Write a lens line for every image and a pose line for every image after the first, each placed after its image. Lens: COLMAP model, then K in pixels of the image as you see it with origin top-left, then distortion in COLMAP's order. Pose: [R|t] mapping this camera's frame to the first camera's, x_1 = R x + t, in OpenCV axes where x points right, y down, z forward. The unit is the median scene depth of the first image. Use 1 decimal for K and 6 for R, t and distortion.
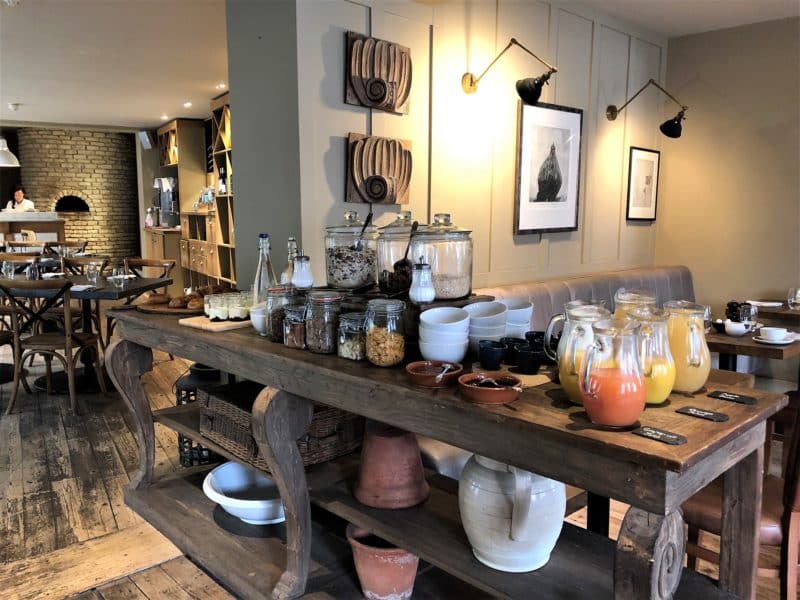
lens RADIAL K [[646.7, 0, 400.0], [0, 646.7, 300.0], [0, 0, 1]] dist [0.009035, -0.005451]
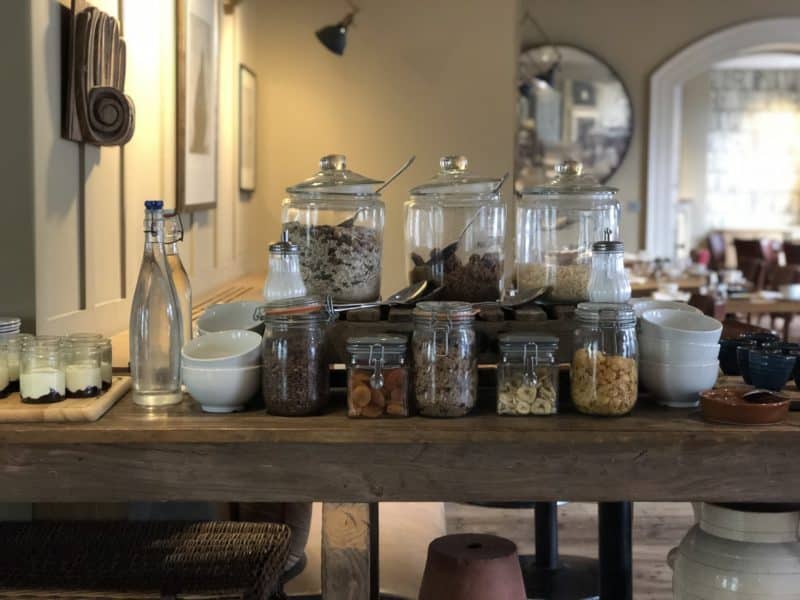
lens RADIAL K [[1303.8, 0, 400.0], [0, 1303.8, 300.0], [0, 0, 1]] dist [-0.006028, 0.005407]
pose [[0.695072, -0.052239, 0.717040, -0.730410], [0.088685, 0.995969, -0.013408, -0.002304], [-0.713450, 0.072910, 0.696903, 0.222185]]
